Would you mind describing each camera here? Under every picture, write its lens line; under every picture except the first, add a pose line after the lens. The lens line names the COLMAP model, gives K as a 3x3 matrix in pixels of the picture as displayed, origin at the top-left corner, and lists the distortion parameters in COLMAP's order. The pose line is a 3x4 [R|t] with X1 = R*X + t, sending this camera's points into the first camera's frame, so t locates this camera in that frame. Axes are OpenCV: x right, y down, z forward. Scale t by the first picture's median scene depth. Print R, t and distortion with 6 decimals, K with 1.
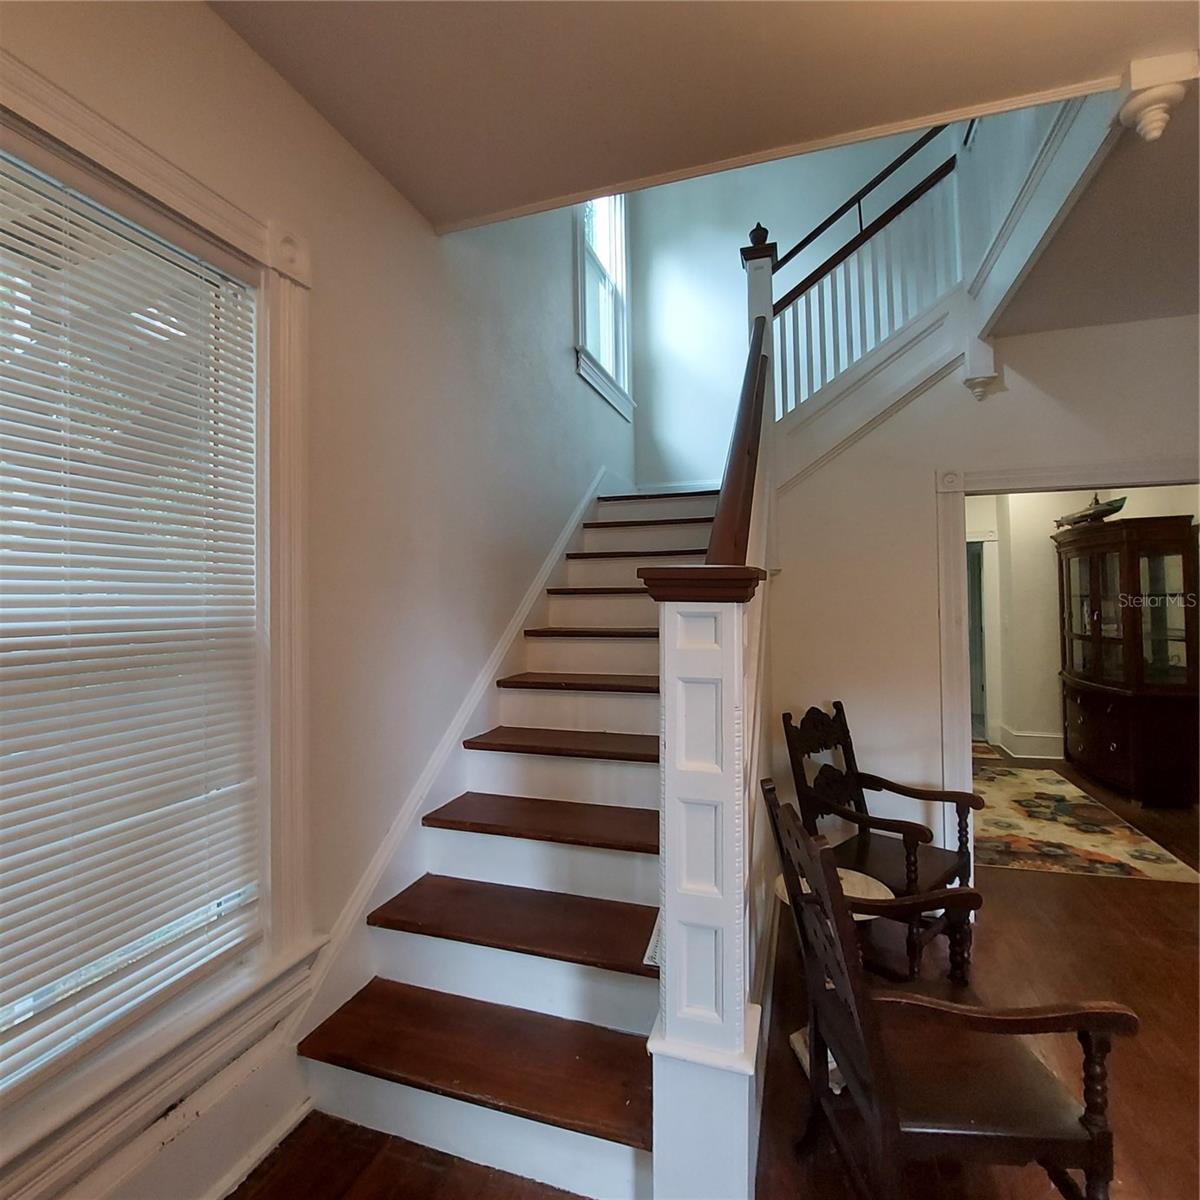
lens RADIAL K [[641.4, 0, 600.9], [0, 641.4, 594.0], [0, 0, 1]] dist [-0.007493, -0.003725]
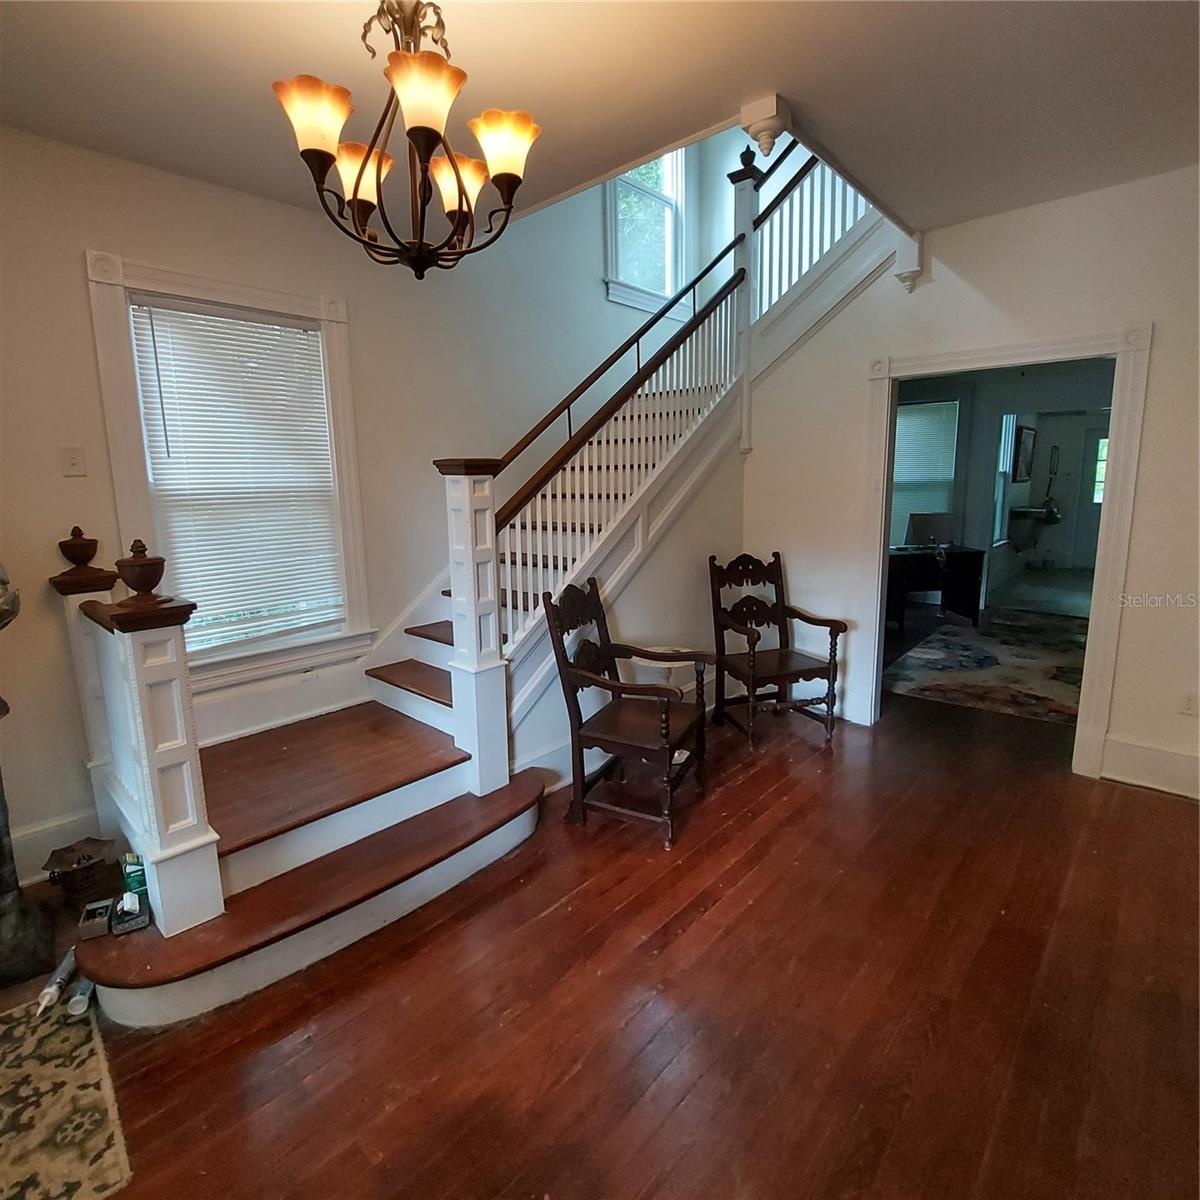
lens RADIAL K [[641.4, 0, 601.7], [0, 641.4, 594.1], [0, 0, 1]] dist [-0.007493, -0.003725]
pose [[0.914582, 0.065517, -0.399057, 0.520451], [0.012069, 0.981927, 0.188872, 0.001599], [0.404219, -0.177555, 0.897263, -0.299649]]
